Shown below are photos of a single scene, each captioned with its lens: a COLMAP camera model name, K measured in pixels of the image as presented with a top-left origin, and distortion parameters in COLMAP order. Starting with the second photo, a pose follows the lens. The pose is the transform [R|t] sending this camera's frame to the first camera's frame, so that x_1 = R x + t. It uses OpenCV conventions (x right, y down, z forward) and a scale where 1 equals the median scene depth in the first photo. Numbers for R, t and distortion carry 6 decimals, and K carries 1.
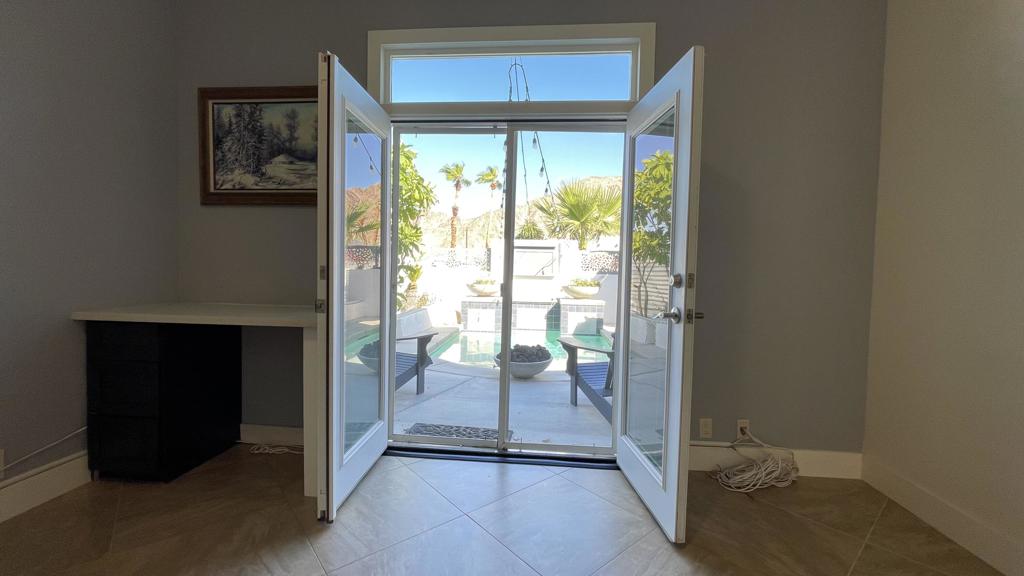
lens RADIAL K [[399.9, 0, 512.7], [0, 399.9, 287.5], [0, 0, 1]] dist [-0.009780, 0.000054]
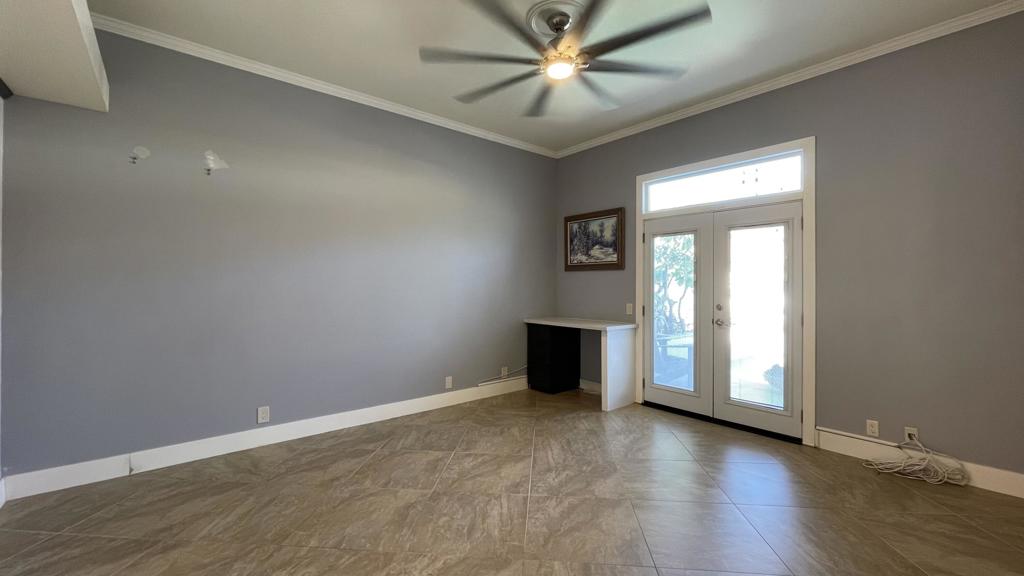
lens RADIAL K [[399.9, 0, 512.3], [0, 399.9, 286.0], [0, 0, 1]] dist [-0.009780, 0.000054]
pose [[0.703145, -0.018025, -0.710818, 0.549266], [-0.012932, 0.999189, -0.038130, -0.043286], [0.710929, 0.036003, 0.702342, -0.715767]]
